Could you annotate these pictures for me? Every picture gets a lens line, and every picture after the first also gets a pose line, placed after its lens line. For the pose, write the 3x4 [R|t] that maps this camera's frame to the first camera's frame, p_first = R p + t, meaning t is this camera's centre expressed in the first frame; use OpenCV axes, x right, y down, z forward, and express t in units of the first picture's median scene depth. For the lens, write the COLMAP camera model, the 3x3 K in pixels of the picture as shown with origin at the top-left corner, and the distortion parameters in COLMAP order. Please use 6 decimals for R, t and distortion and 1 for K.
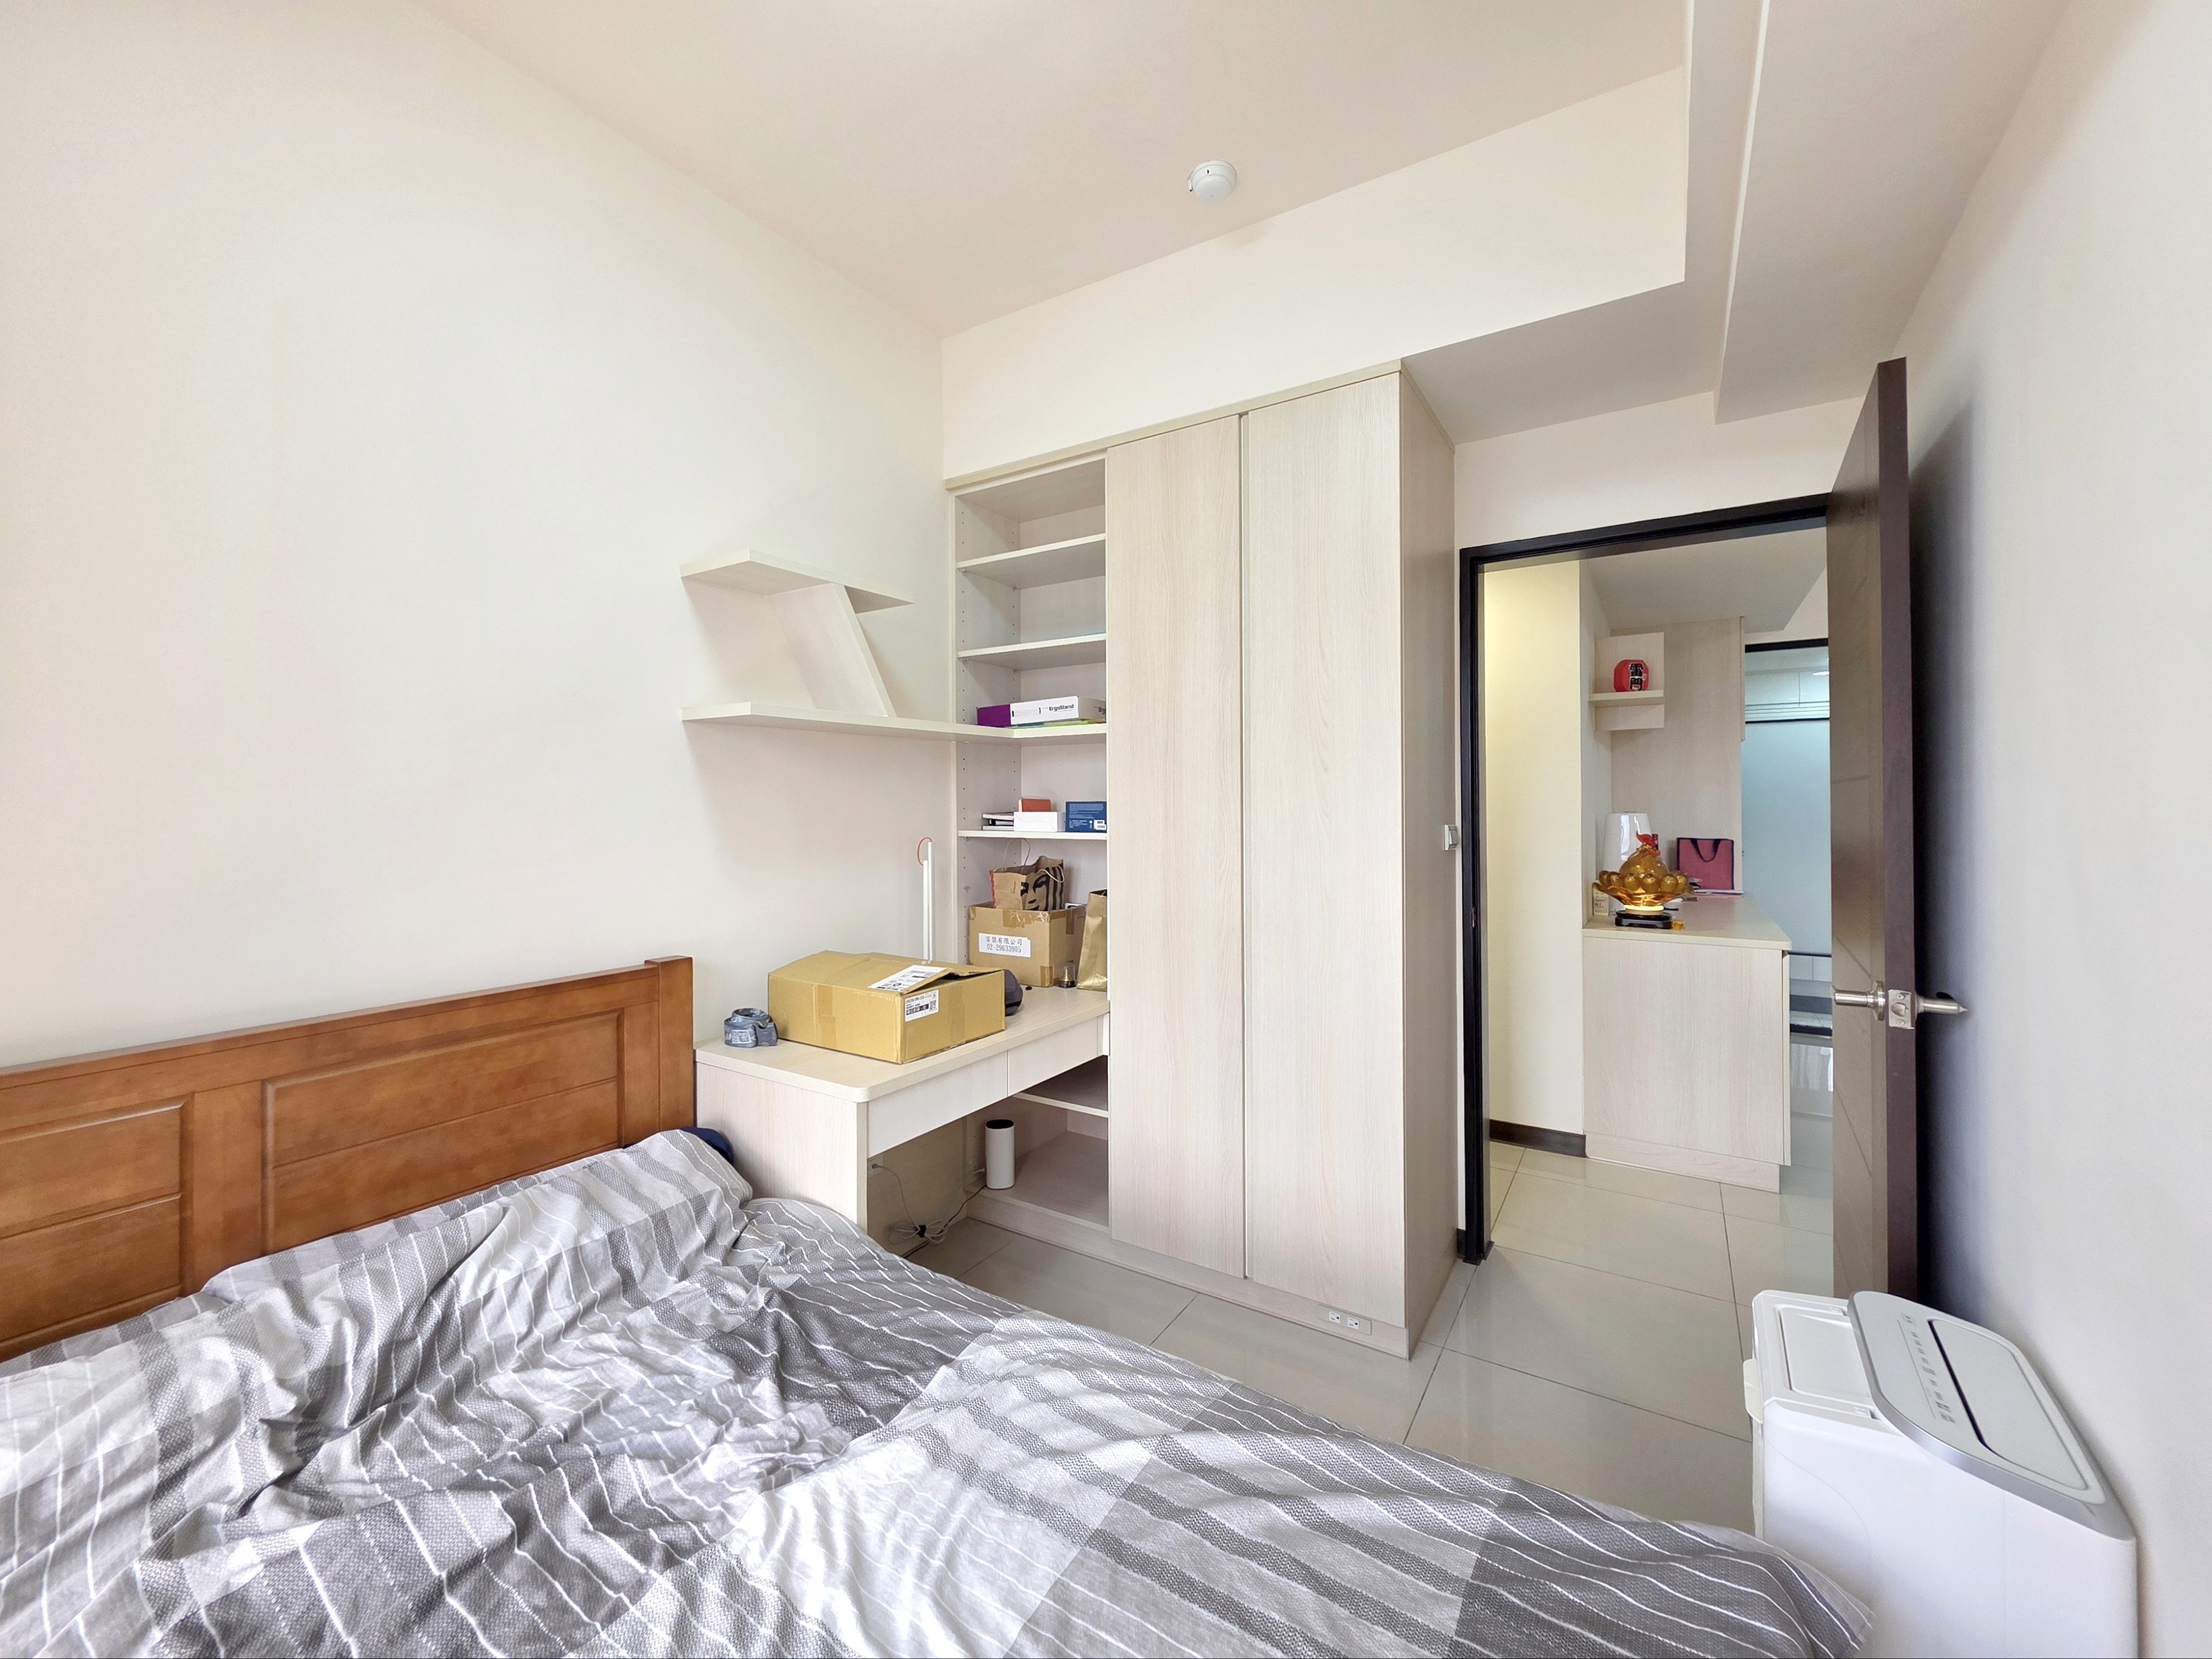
lens RADIAL K [[885.6, 0, 1093.6], [0, 885.6, 811.6], [0, 0, 1]] dist [0.004517, -0.000824]
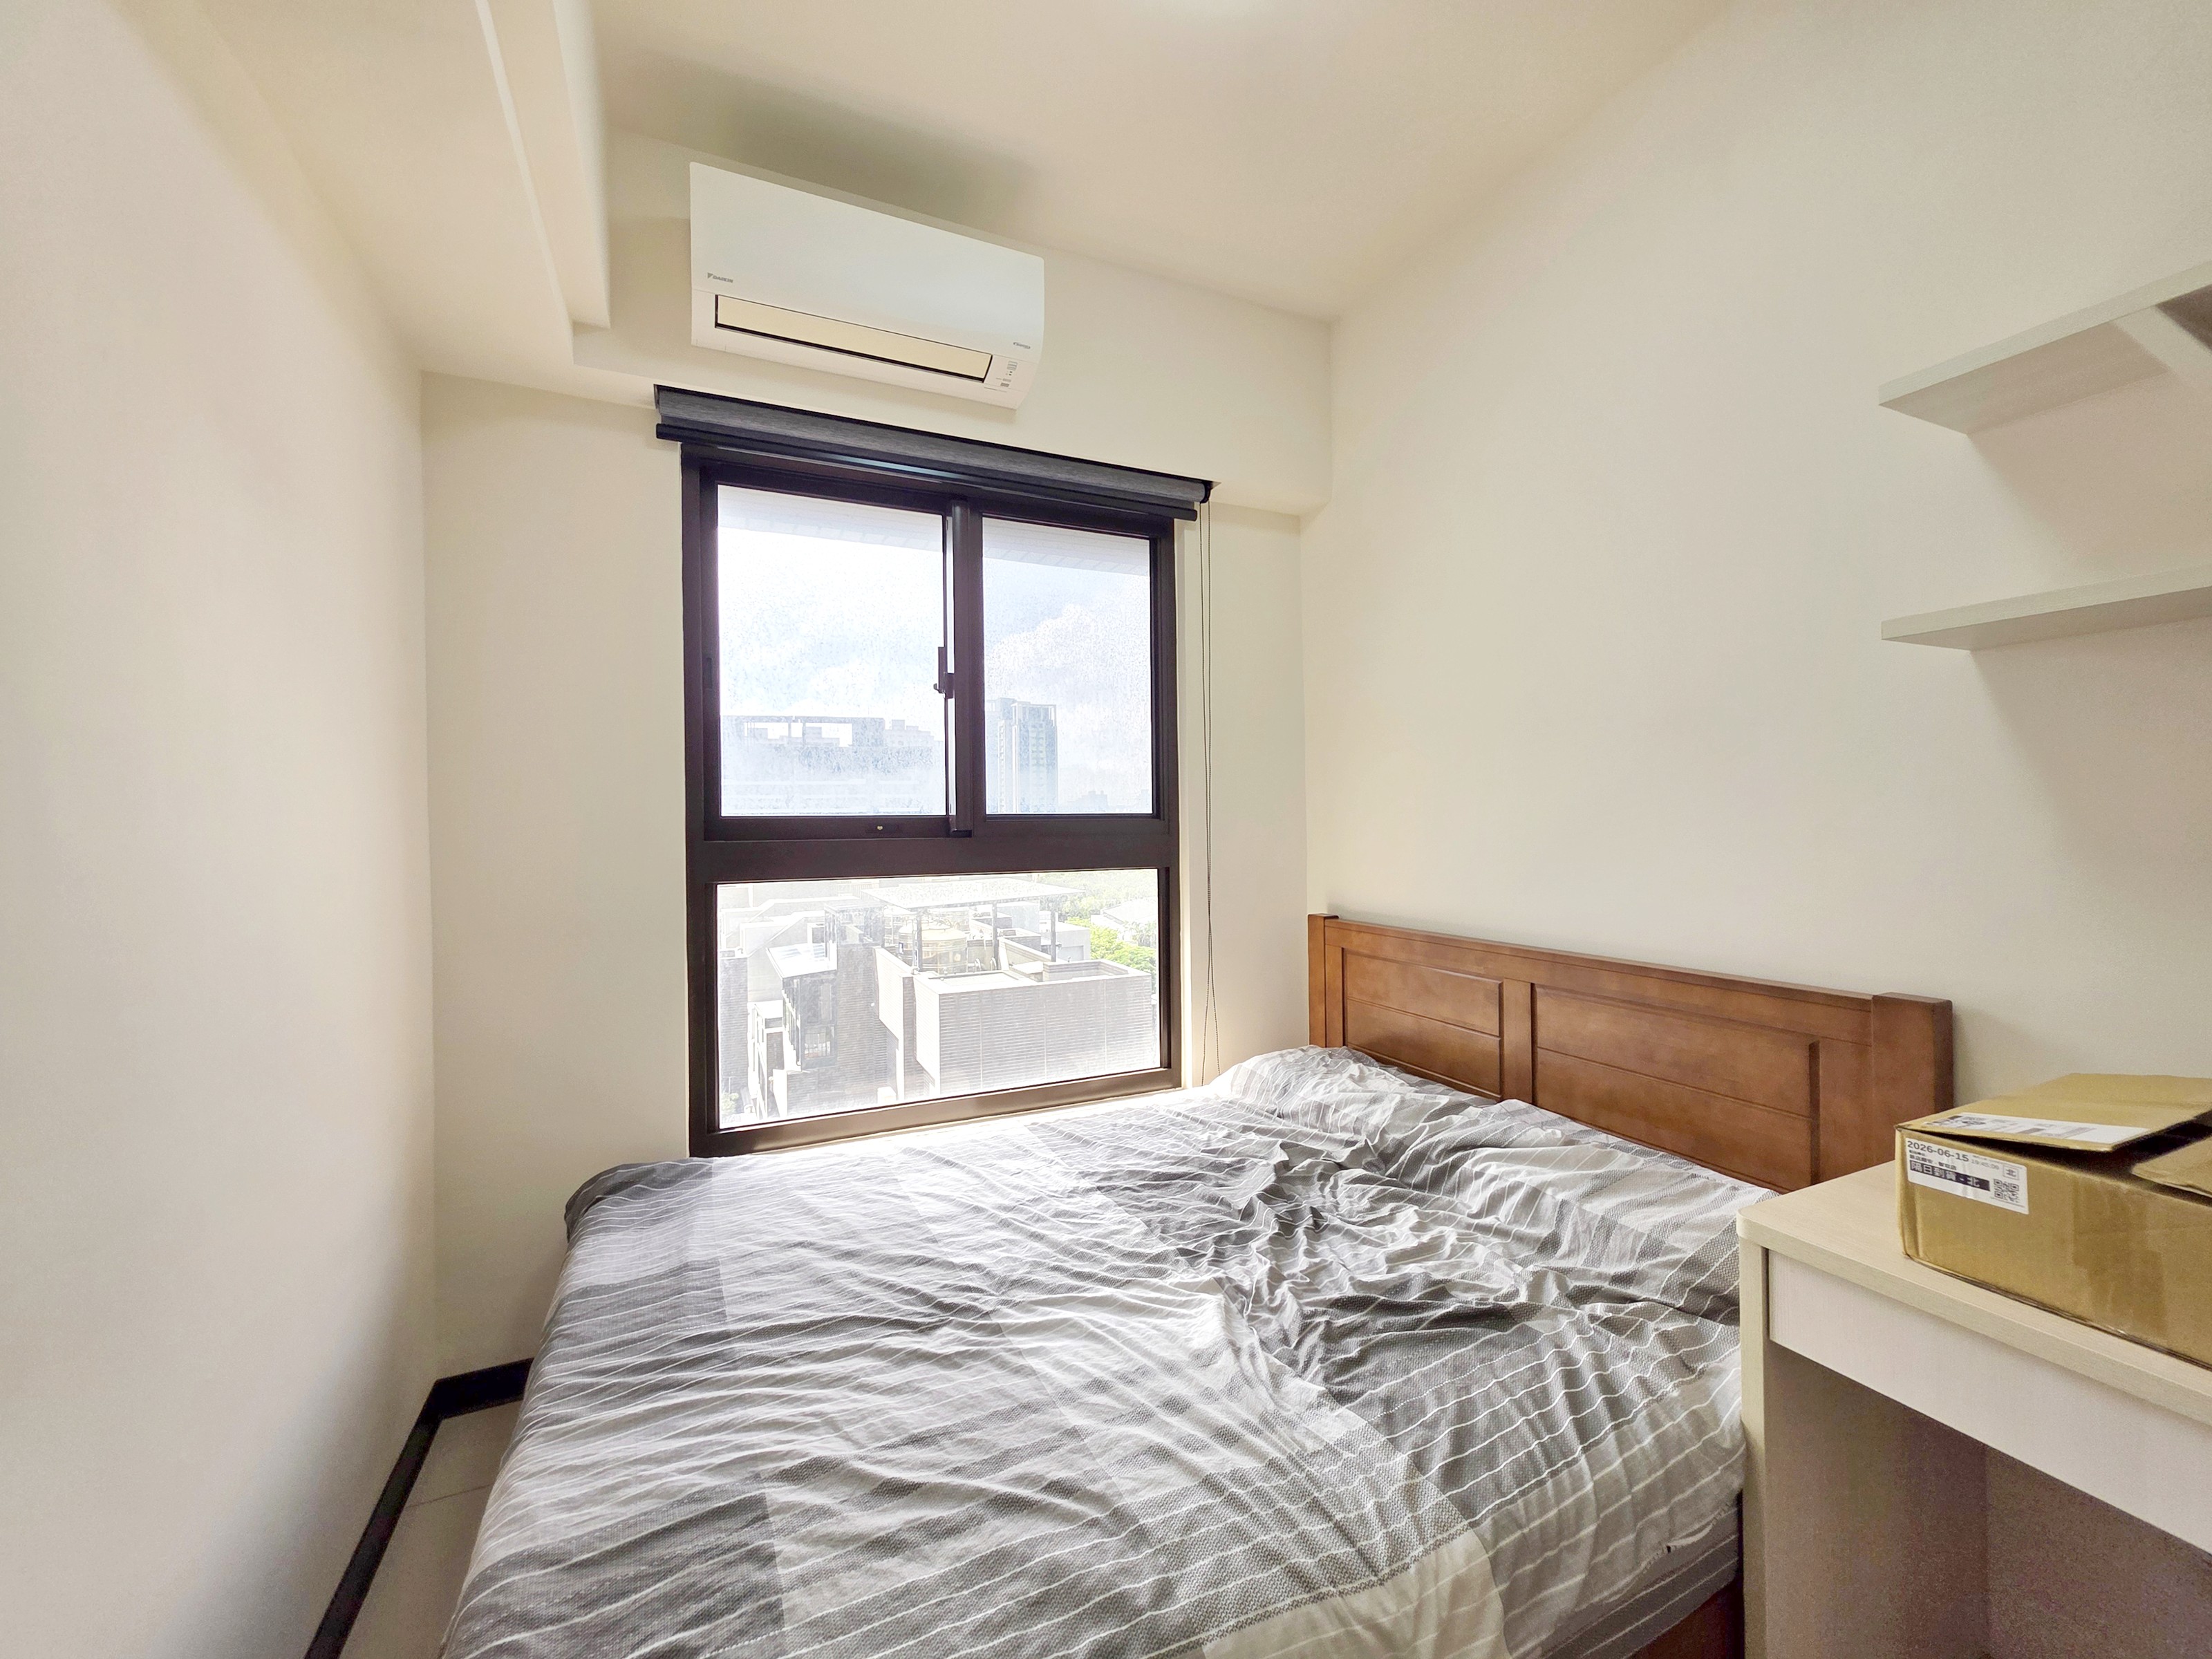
lens RADIAL K [[885.6, 0, 1107.4], [0, 885.6, 825.0], [0, 0, 1]] dist [0.004517, -0.000824]
pose [[-0.532900, 0.017419, -0.845999, 0.636320], [0.012226, 0.999842, 0.012885, 0.015419], [0.846090, -0.003477, -0.533029, 1.146121]]
